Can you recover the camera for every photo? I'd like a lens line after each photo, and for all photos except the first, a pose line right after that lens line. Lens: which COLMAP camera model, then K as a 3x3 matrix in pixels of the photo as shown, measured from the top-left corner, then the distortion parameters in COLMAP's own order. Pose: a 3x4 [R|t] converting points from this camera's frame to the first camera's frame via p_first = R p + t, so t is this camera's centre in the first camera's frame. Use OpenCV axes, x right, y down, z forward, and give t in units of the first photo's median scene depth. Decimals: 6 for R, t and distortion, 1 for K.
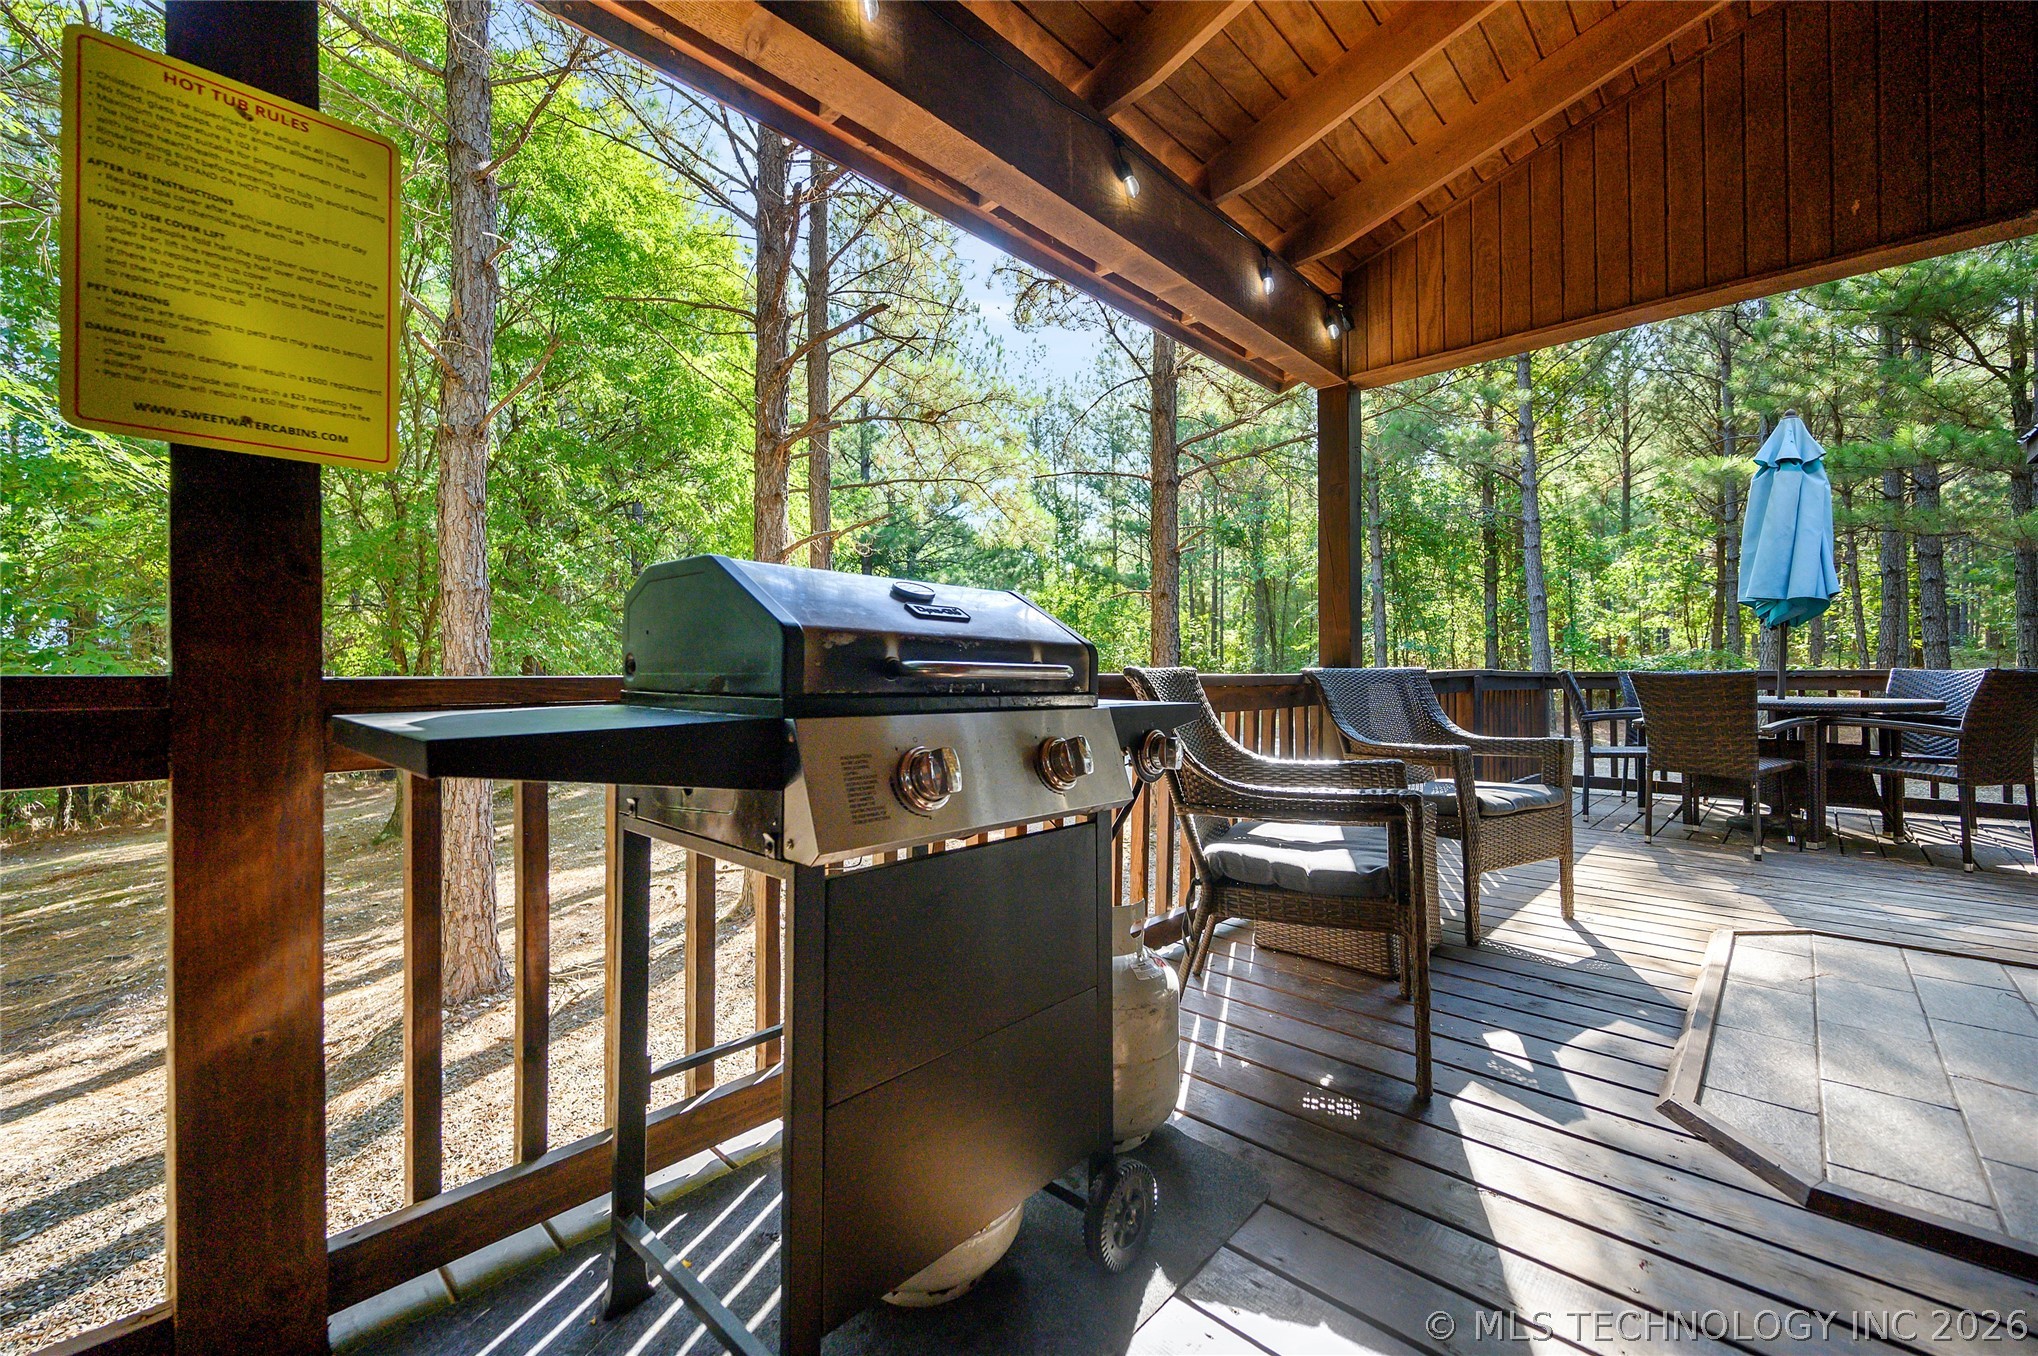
lens RADIAL K [[804.1, 0, 1017.5], [0, 804.1, 675.5], [0, 0, 1]] dist [-0.001083, -0.000131]
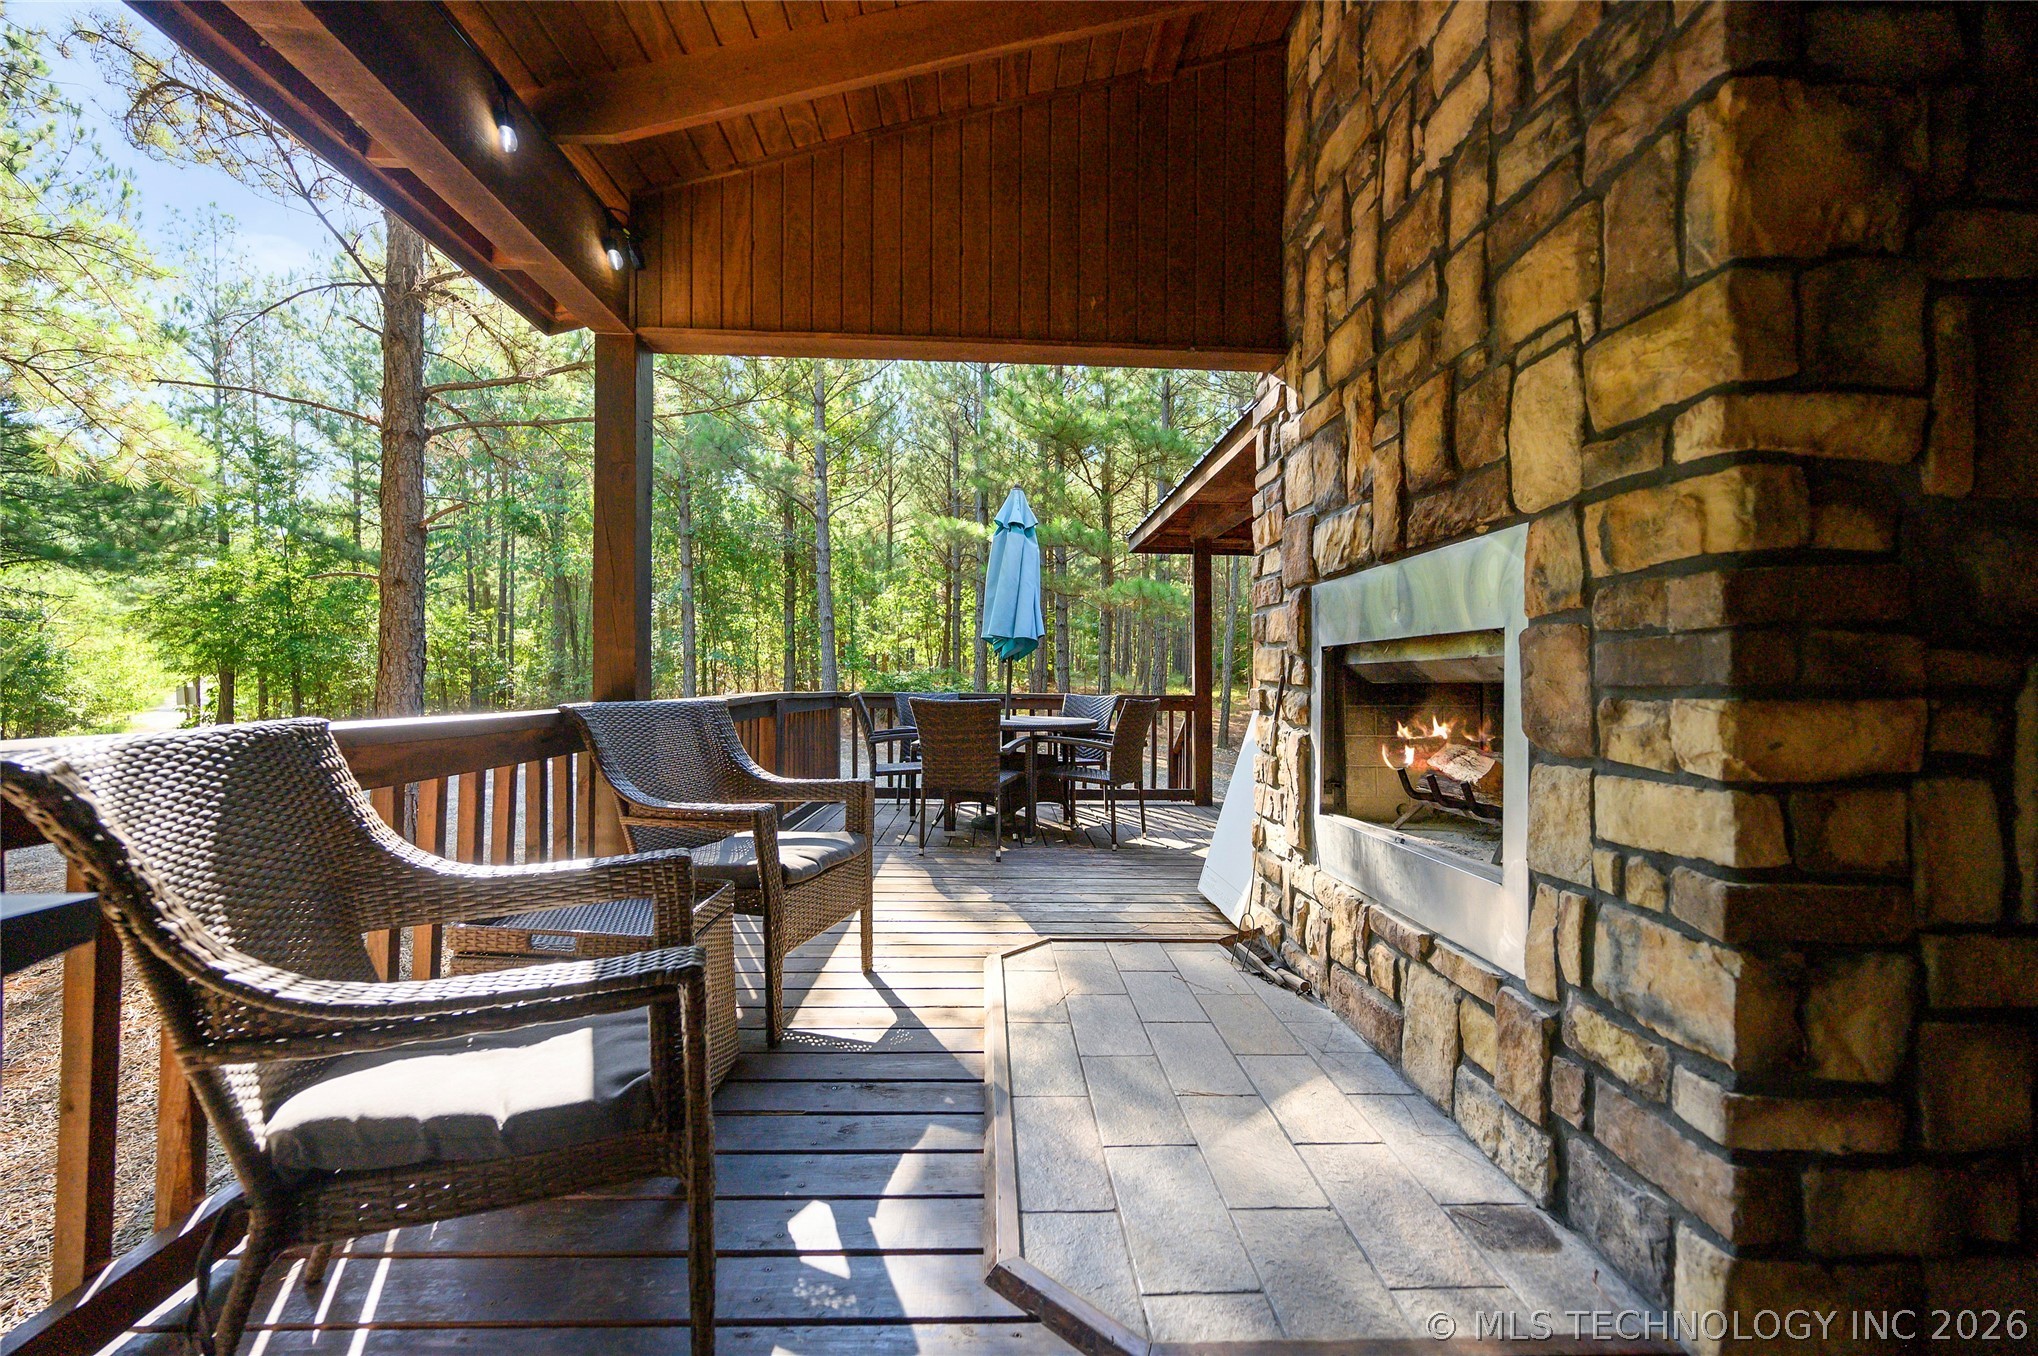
lens RADIAL K [[800.5, 0, 1038.9], [0, 800.5, 675.0], [0, 0, 1]] dist [0.000451, -0.000080]
pose [[0.670624, 0.016297, 0.741619, 0.065937], [-0.008305, 0.999861, -0.014461, -0.016872], [-0.741751, 0.003539, 0.670666, 0.121905]]
